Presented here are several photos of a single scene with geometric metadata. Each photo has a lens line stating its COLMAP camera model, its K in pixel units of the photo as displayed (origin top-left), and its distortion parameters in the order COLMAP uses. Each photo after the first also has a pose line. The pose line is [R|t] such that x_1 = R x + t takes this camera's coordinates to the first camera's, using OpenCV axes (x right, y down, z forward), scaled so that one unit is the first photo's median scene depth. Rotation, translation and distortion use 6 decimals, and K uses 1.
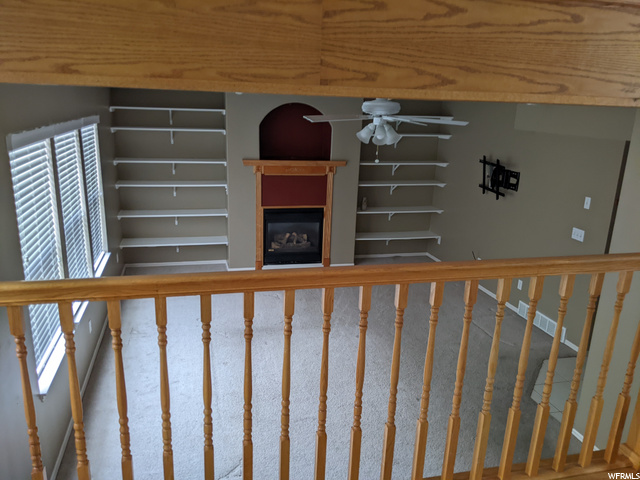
lens RADIAL K [[510.4, 0, 318.2], [0, 510.4, 250.6], [0, 0, 1]] dist [0.050014, -0.081256]
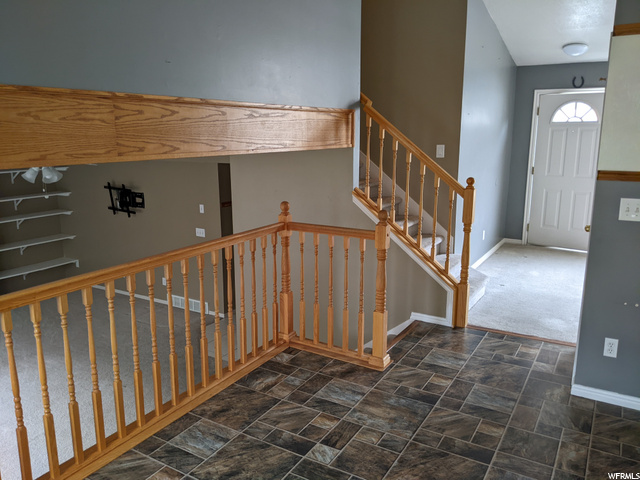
lens RADIAL K [[510.4, 0, 318.2], [0, 510.4, 250.6], [0, 0, 1]] dist [0.050014, -0.081256]
pose [[0.702333, -0.197191, 0.683991, -0.197460], [0.222615, 0.973515, 0.052074, 0.013413], [-0.676144, 0.115693, 0.727629, -0.178673]]
